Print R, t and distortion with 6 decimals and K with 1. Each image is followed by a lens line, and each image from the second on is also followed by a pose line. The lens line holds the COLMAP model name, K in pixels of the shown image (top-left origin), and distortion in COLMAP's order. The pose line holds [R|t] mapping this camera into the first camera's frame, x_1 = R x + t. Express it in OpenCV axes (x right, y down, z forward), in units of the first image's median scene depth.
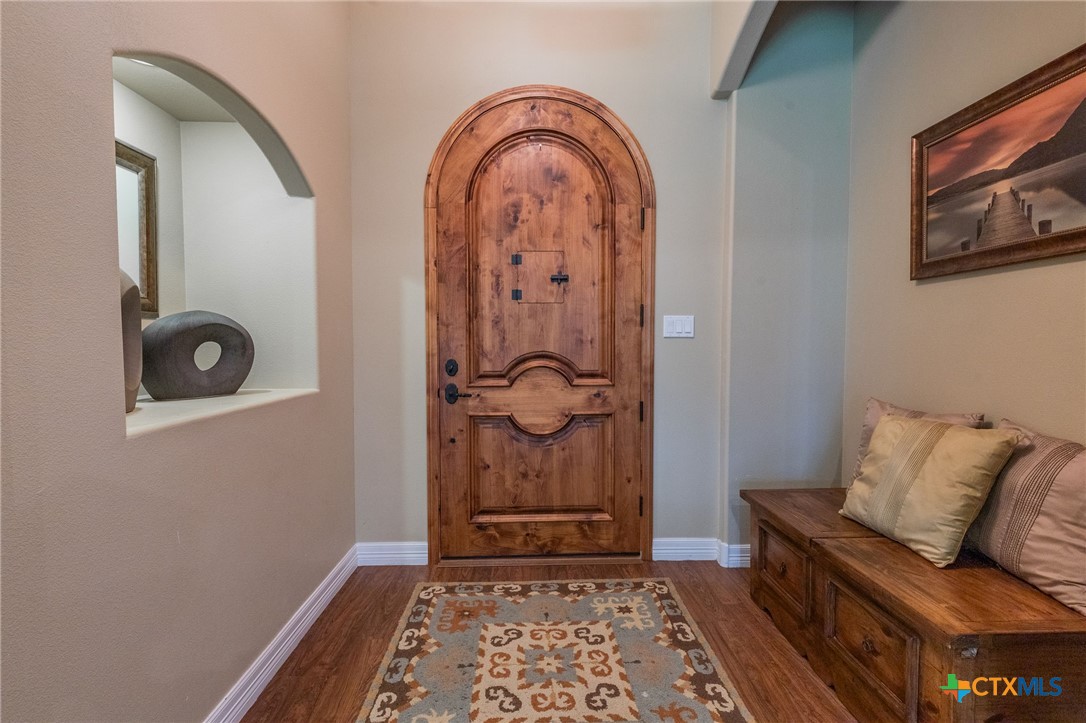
lens RADIAL K [[485.7, 0, 541.9], [0, 485.7, 359.8], [0, 0, 1]] dist [0.006491, -0.001485]
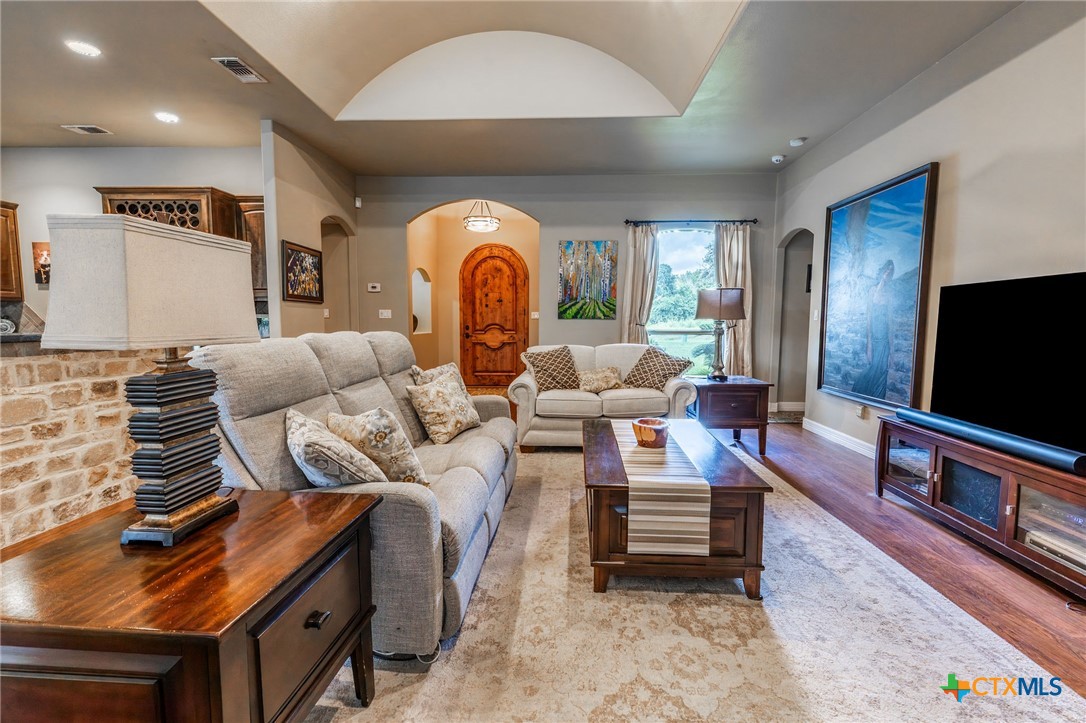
lens RADIAL K [[485.7, 0, 546.1], [0, 485.7, 360.5], [0, 0, 1]] dist [0.006491, -0.001485]
pose [[0.995866, 0.013313, -0.089857, 0.649400], [-0.008924, 0.998756, 0.049065, 0.071917], [0.090399, -0.048060, 0.994745, -2.257499]]
